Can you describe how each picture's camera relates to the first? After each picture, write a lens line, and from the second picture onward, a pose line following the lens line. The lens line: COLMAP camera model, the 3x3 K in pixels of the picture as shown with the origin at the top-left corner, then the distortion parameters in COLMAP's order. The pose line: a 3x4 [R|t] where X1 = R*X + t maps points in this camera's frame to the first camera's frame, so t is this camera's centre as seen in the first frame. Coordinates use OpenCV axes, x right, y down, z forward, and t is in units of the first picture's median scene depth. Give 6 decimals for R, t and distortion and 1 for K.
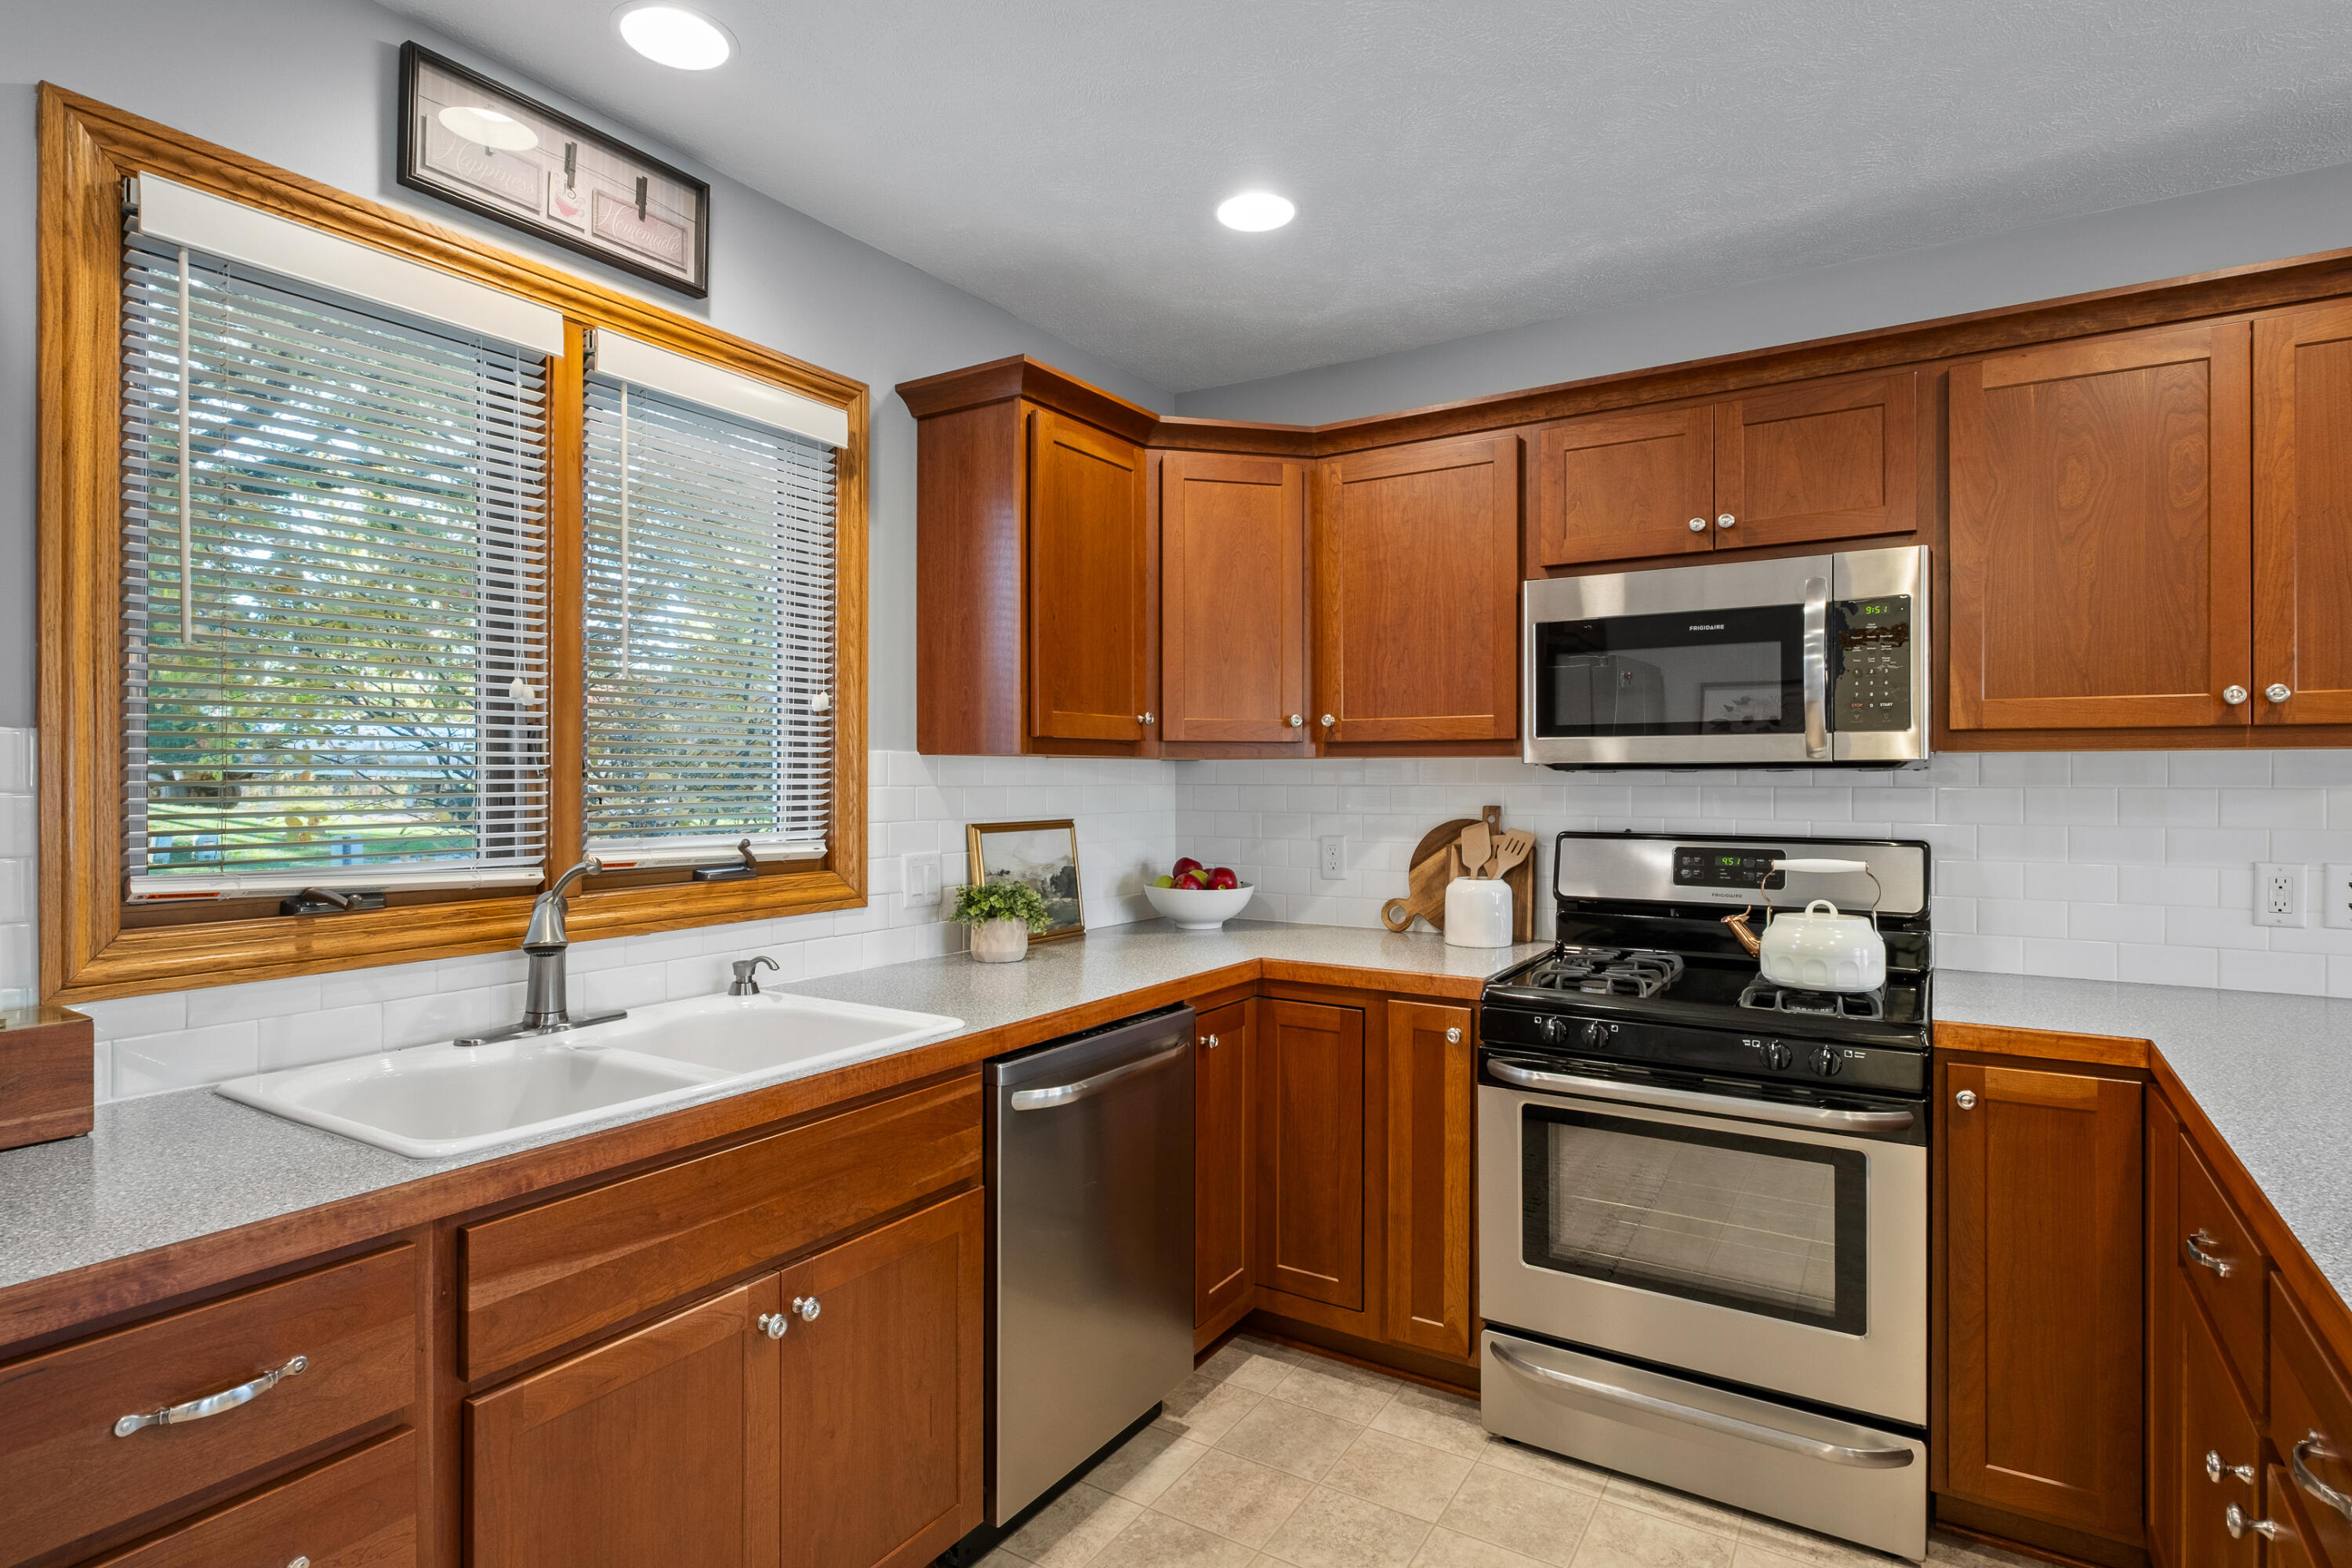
lens RADIAL K [[1203.3, 0, 1183.6], [0, 1203.3, 773.7], [0, 0, 1]] dist [0.001127, -0.001276]
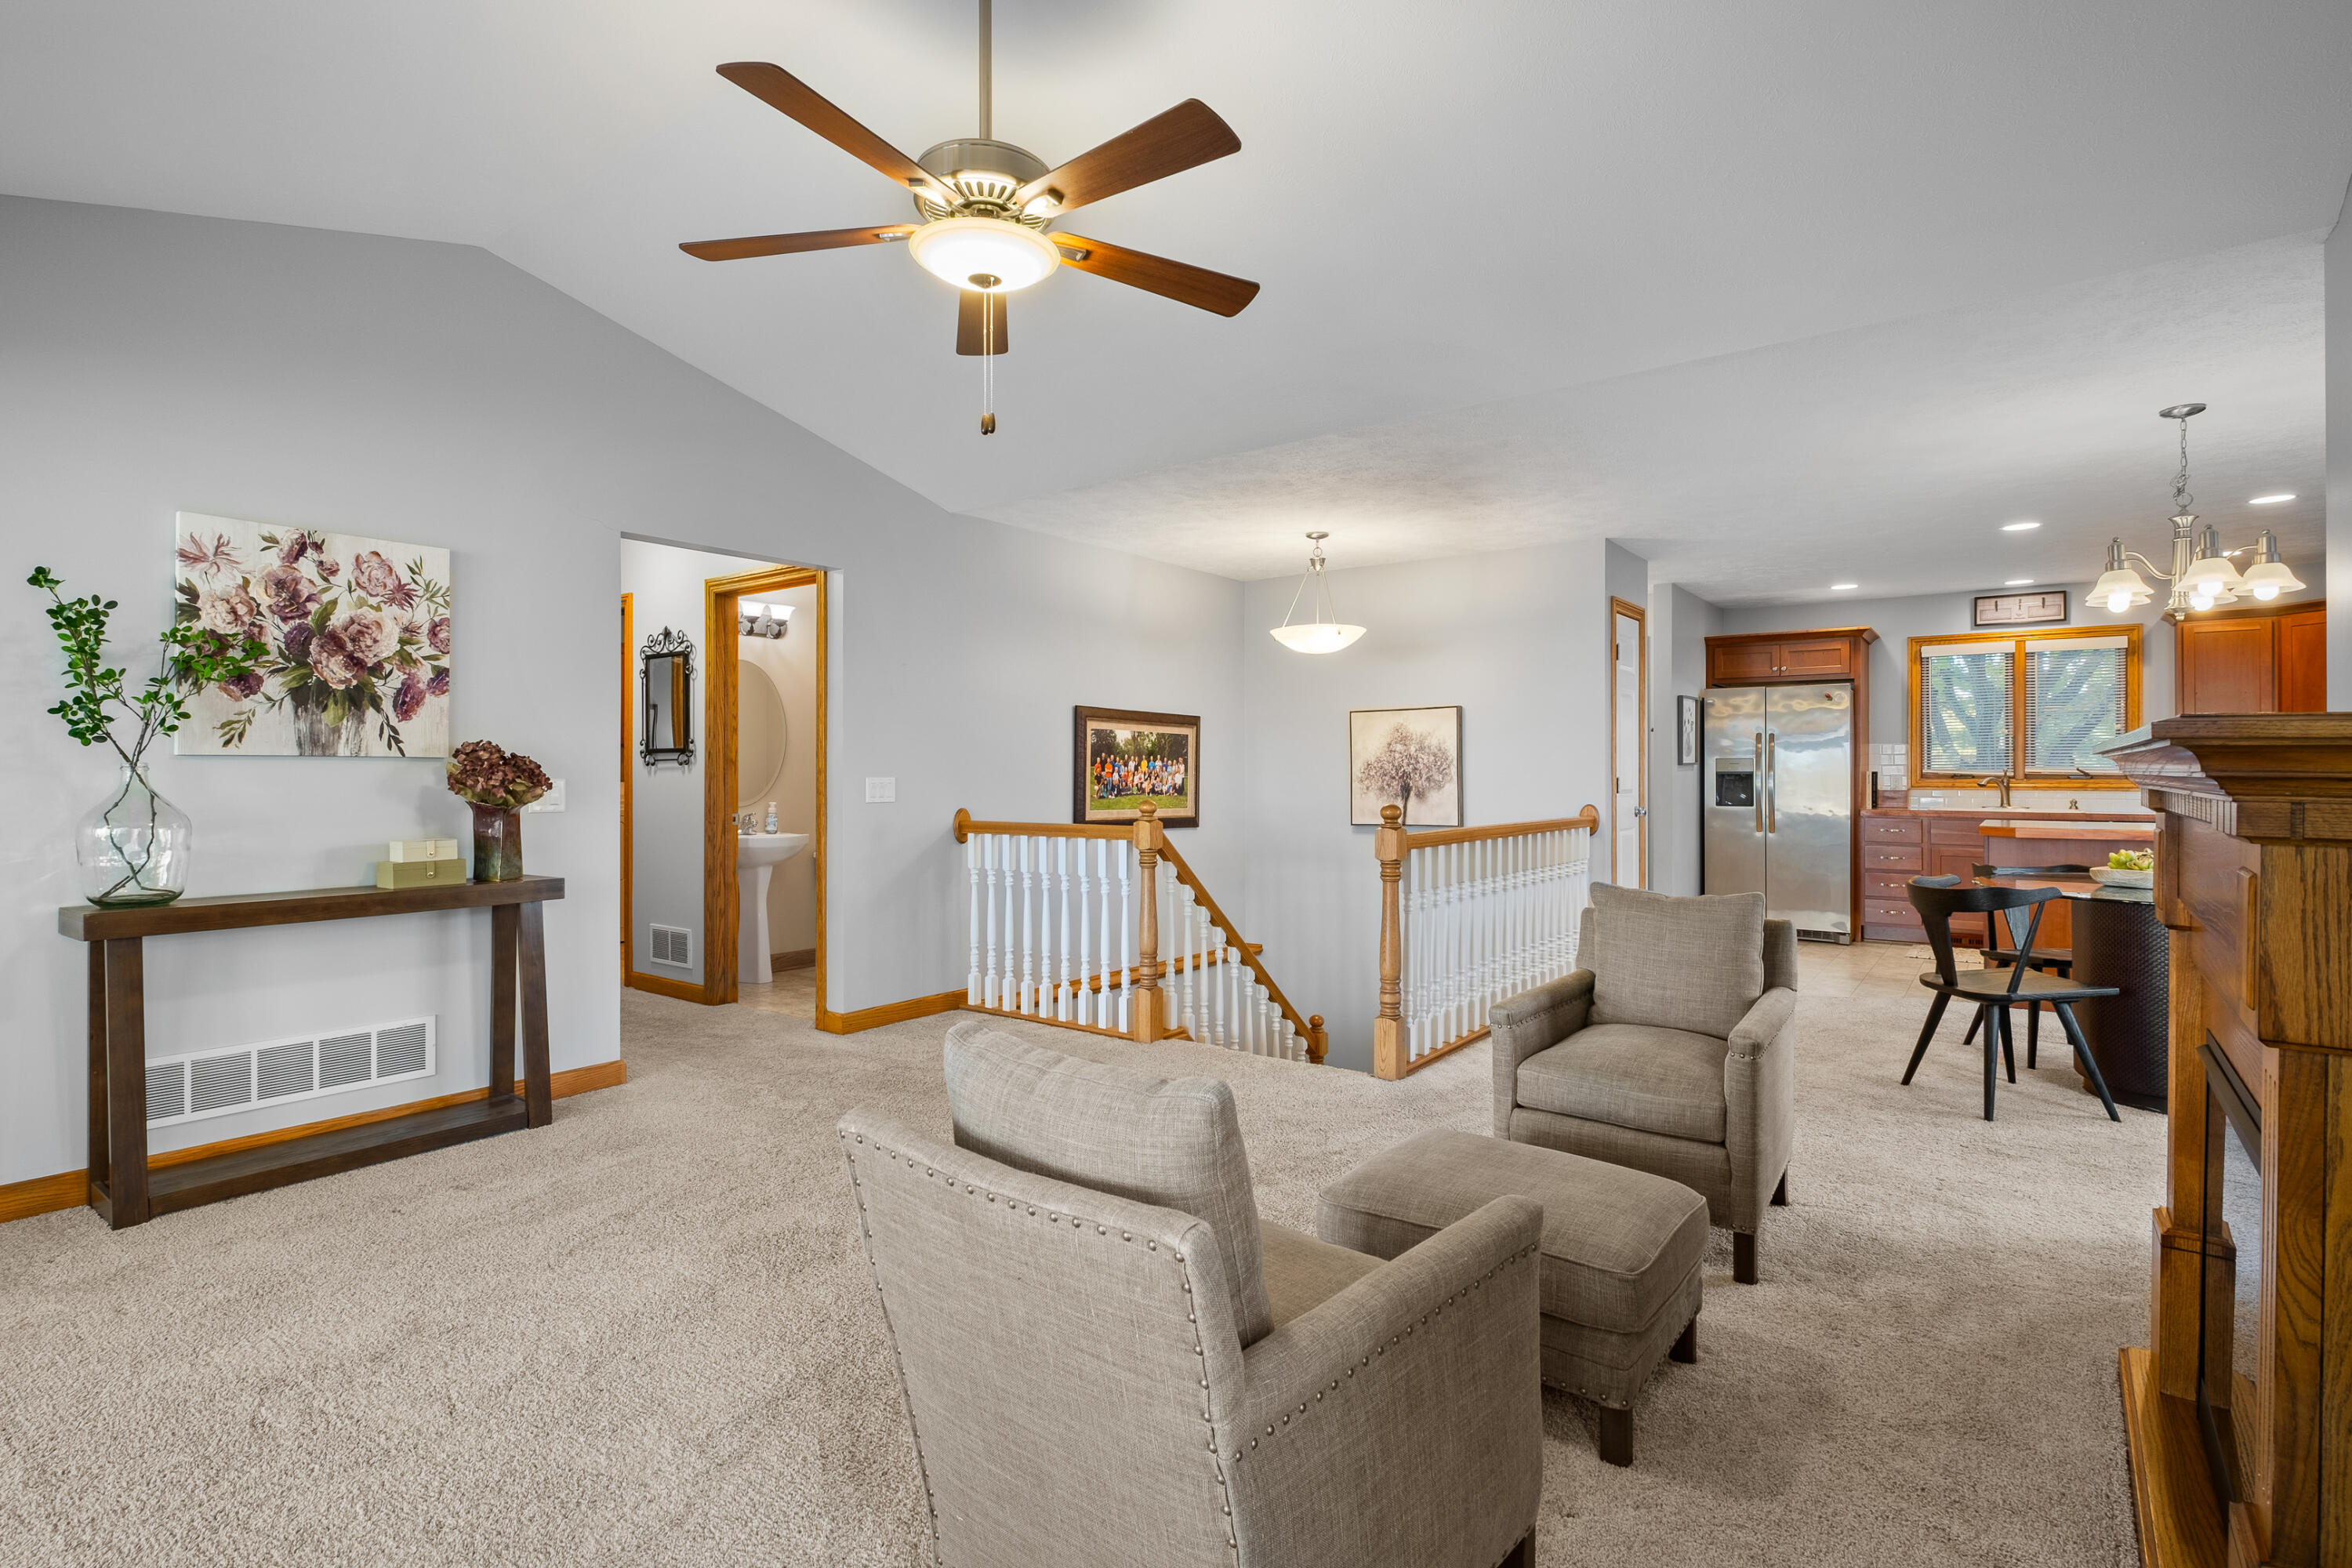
lens RADIAL K [[1156.1, 0, 1178.0], [0, 1156.1, 777.0], [0, 0, 1]] dist [0.000744, 0.000168]
pose [[-0.077214, 0.010569, -0.996959, 3.170014], [0.004290, 0.999938, 0.010268, 0.034866], [0.997005, -0.003484, -0.077254, -1.368618]]
